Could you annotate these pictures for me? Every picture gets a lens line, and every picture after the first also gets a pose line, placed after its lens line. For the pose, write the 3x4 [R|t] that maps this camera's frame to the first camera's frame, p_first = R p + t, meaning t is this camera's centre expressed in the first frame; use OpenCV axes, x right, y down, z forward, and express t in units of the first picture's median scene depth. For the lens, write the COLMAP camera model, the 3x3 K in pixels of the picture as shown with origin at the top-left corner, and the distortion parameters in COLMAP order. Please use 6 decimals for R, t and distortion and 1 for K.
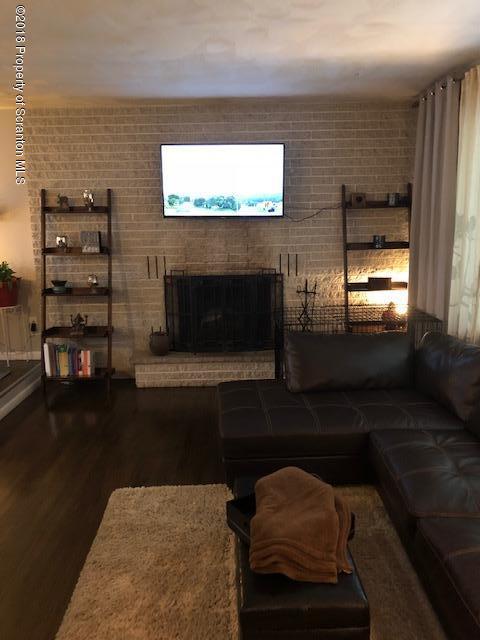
lens RADIAL K [[519.3, 0, 240.0], [0, 519.3, 320.0], [0, 0, 1]] dist [0.008861, 0.007282]
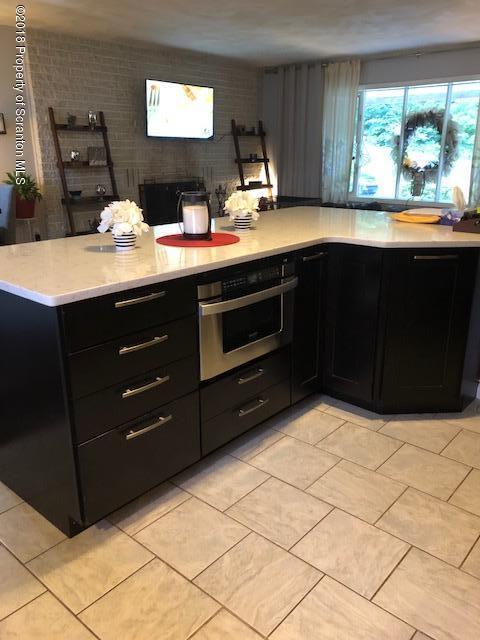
lens RADIAL K [[519.3, 0, 240.0], [0, 519.3, 320.0], [0, 0, 1]] dist [0.008861, 0.007282]
pose [[0.668466, -0.215843, 0.711734, -1.000449], [0.127980, 0.976070, 0.175807, 0.048984], [-0.732649, -0.026433, 0.680093, -0.067571]]
